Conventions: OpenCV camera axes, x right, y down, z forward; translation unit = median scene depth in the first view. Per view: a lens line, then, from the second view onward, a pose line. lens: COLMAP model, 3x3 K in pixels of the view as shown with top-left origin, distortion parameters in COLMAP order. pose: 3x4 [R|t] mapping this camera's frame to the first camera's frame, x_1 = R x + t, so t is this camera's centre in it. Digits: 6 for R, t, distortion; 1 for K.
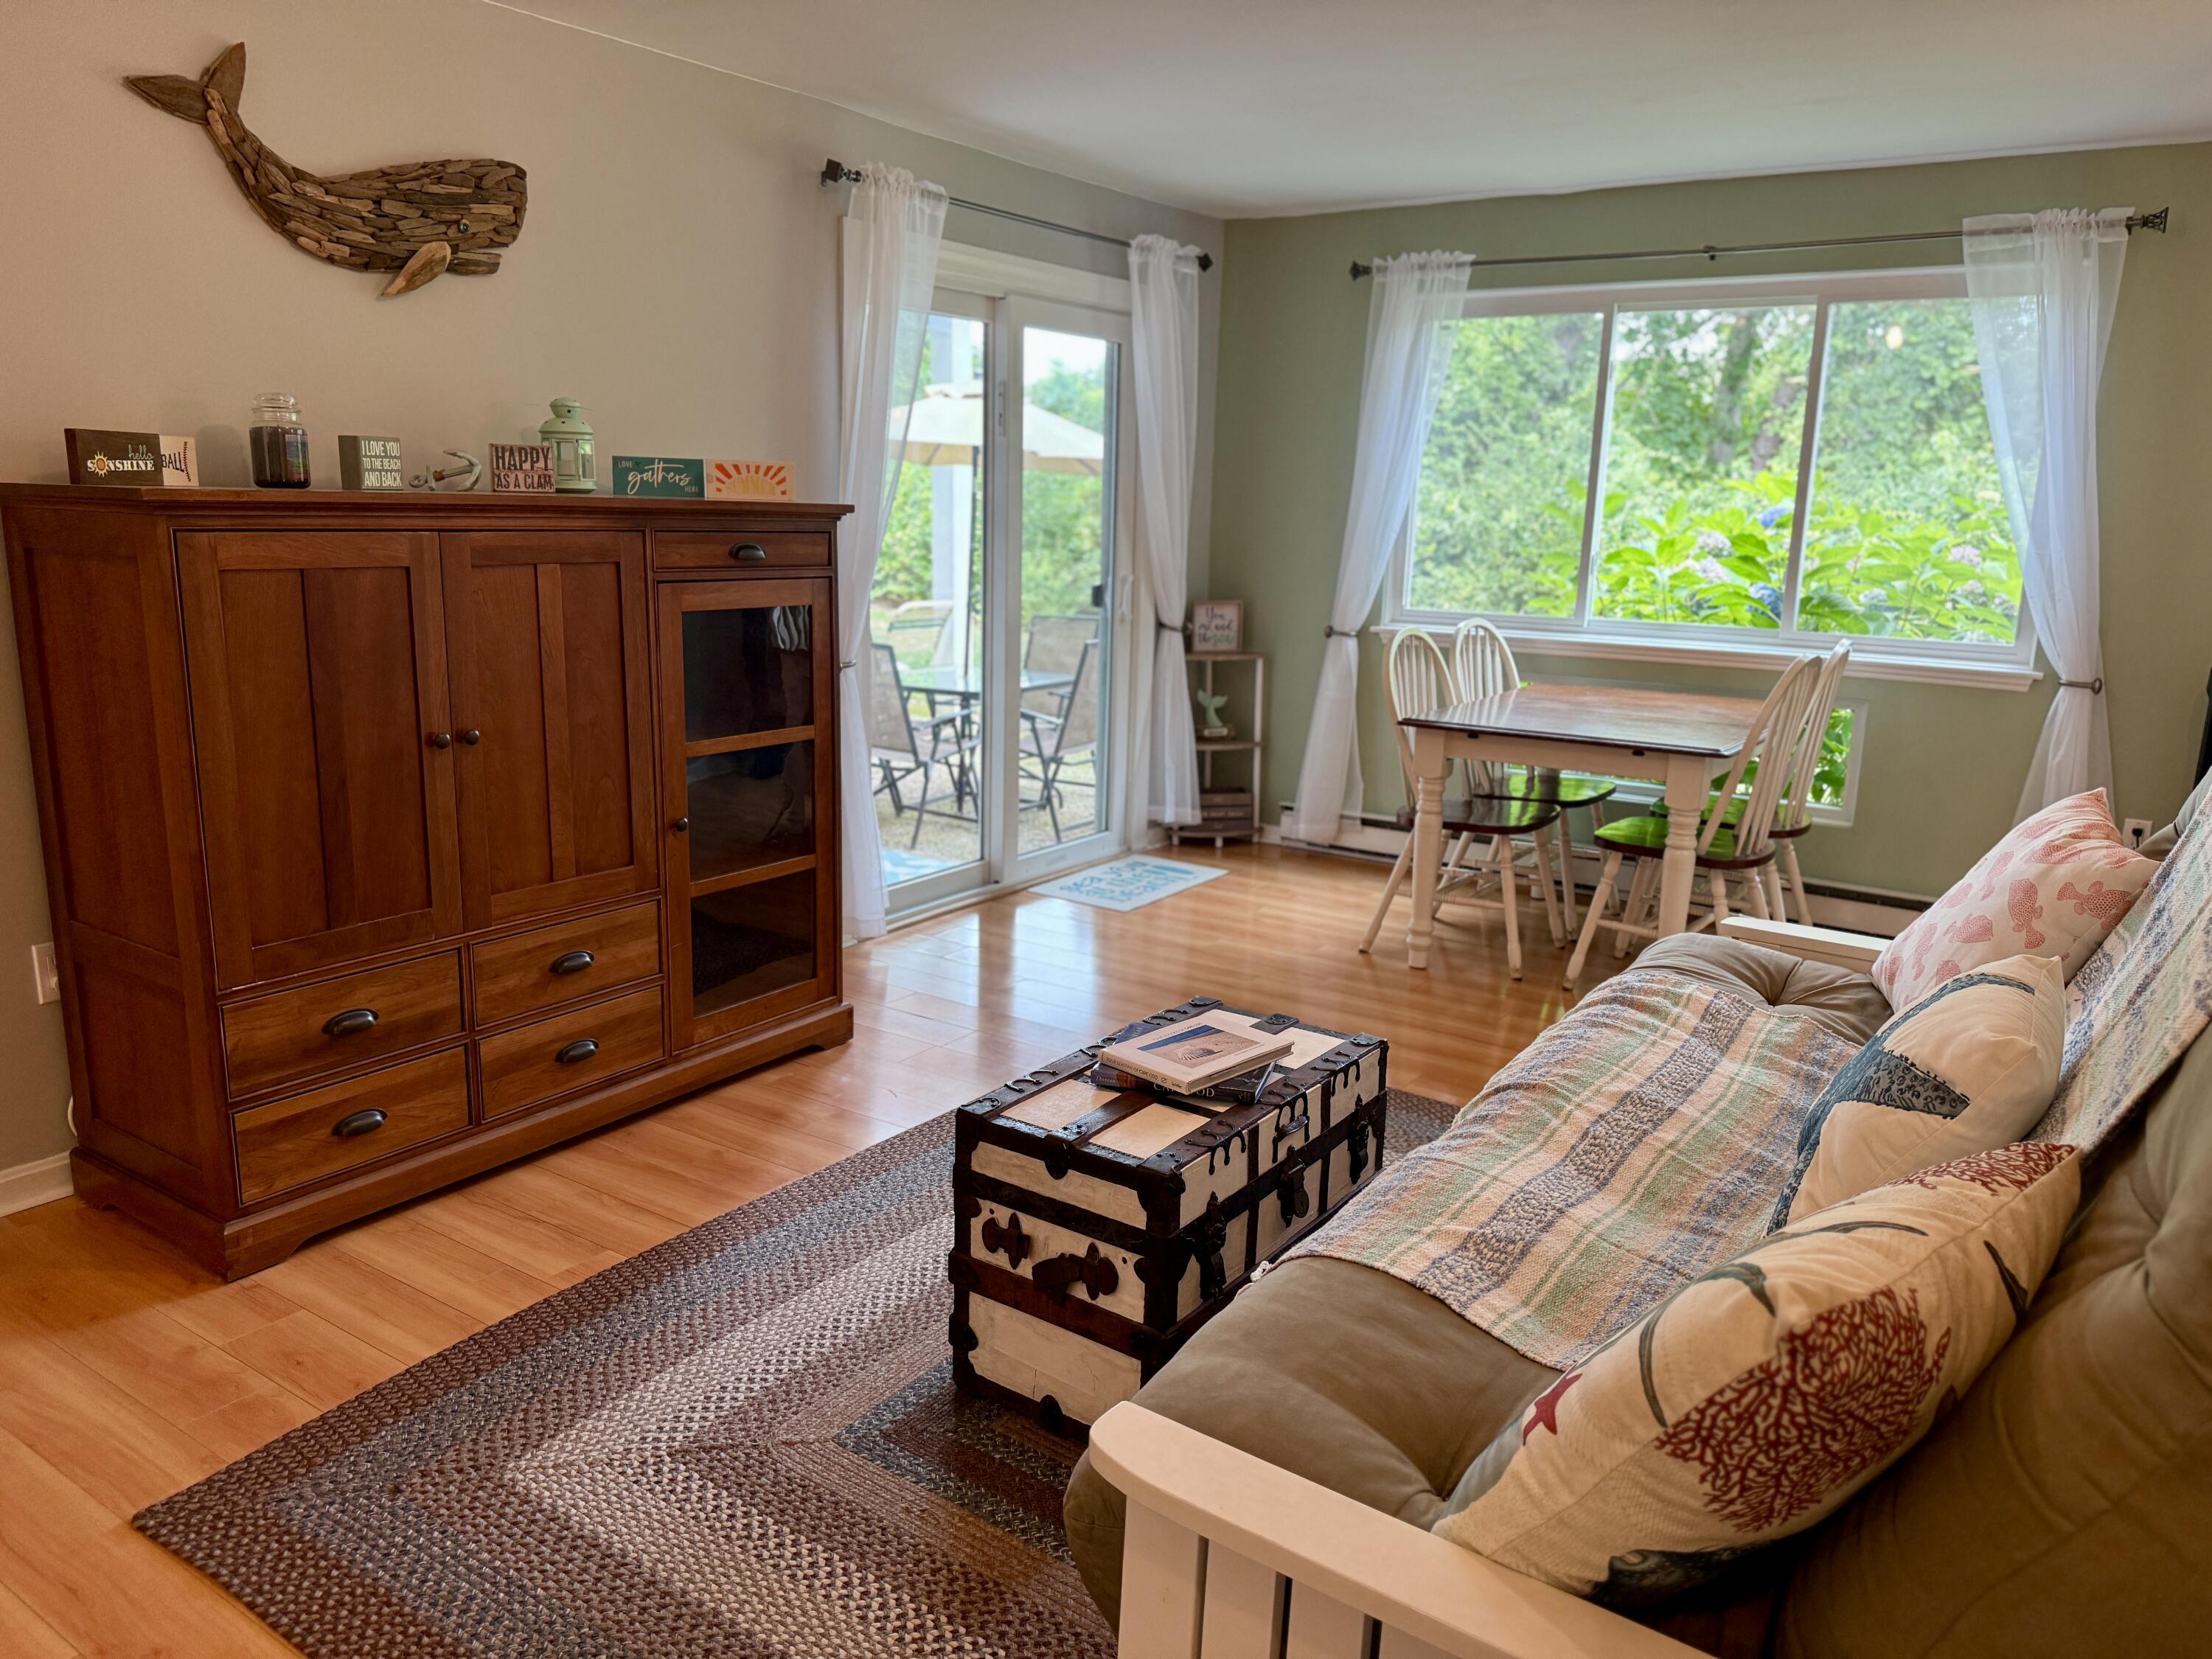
lens RADIAL K [[1537.8, 0, 1097.2], [0, 1537.8, 829.8], [0, 0, 1]] dist [0.032217, -0.045168]
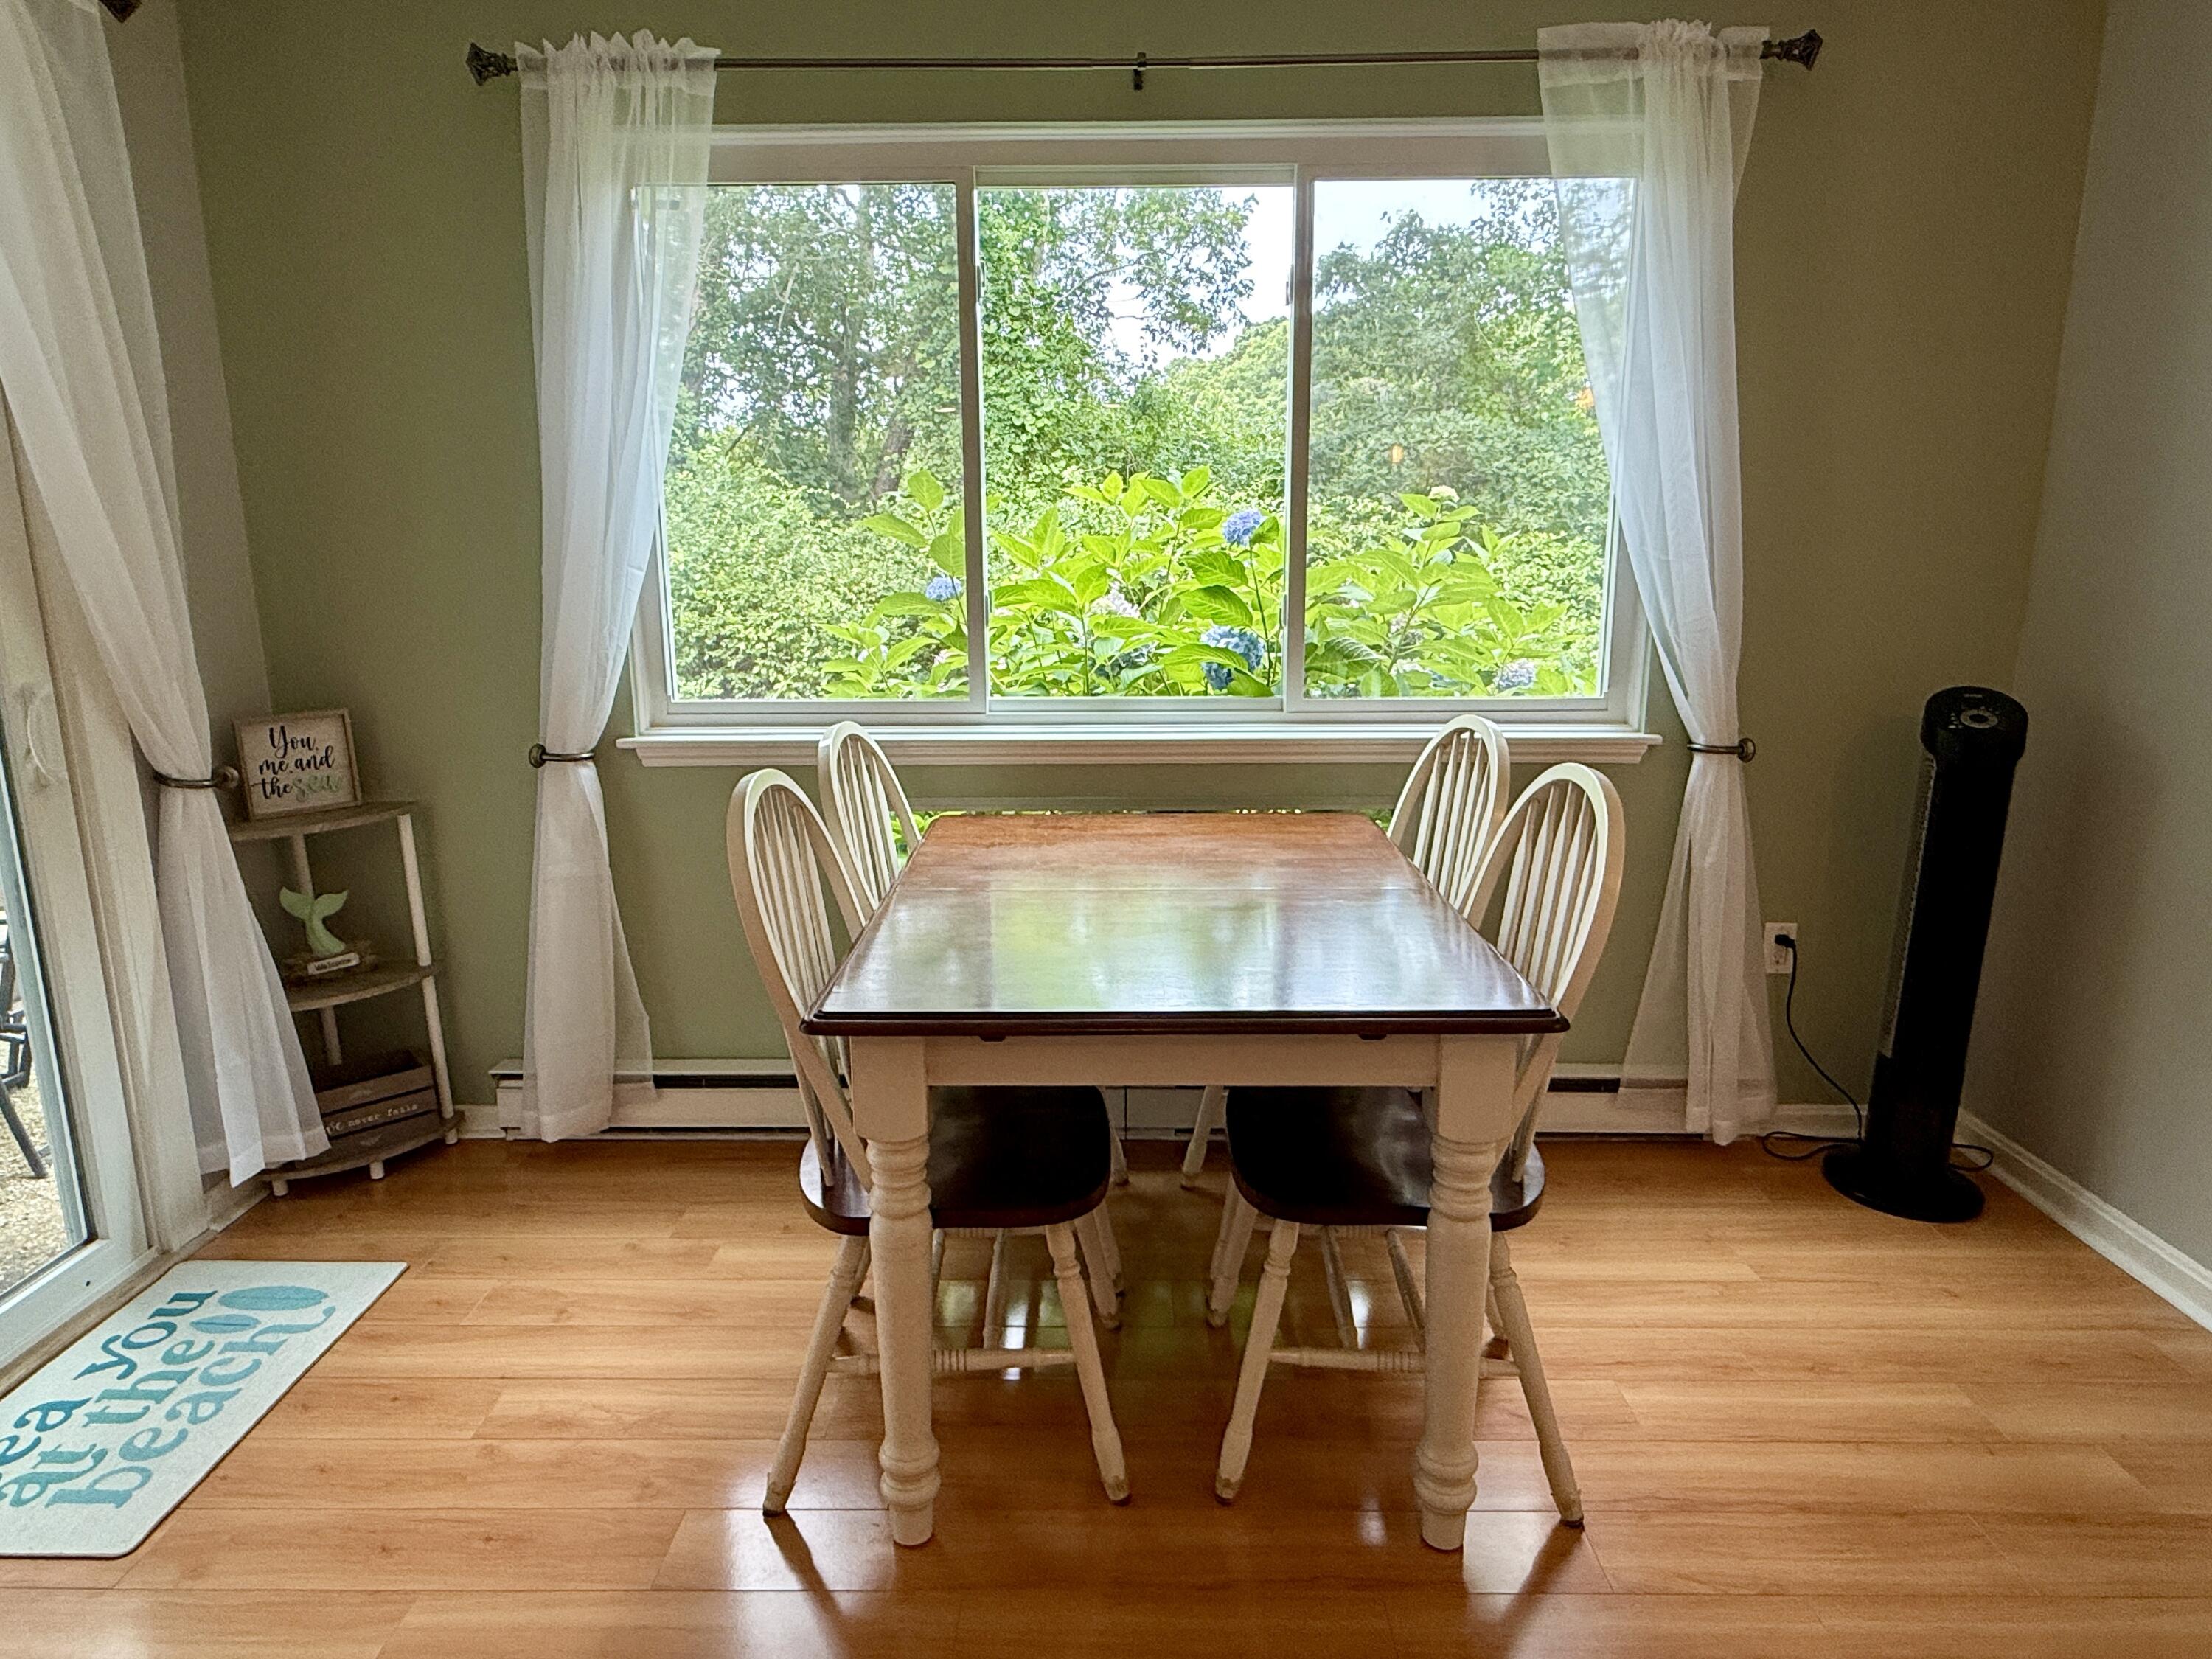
lens RADIAL K [[1330.7, 0, 1114.1], [0, 1330.7, 844.2], [0, 0, 1]] dist [0.017550, -0.005190]
pose [[0.826433, -0.147260, 0.543437, 0.057381], [0.142505, 0.988472, 0.051141, -0.092381], [-0.544703, 0.035177, 0.837891, 0.491948]]
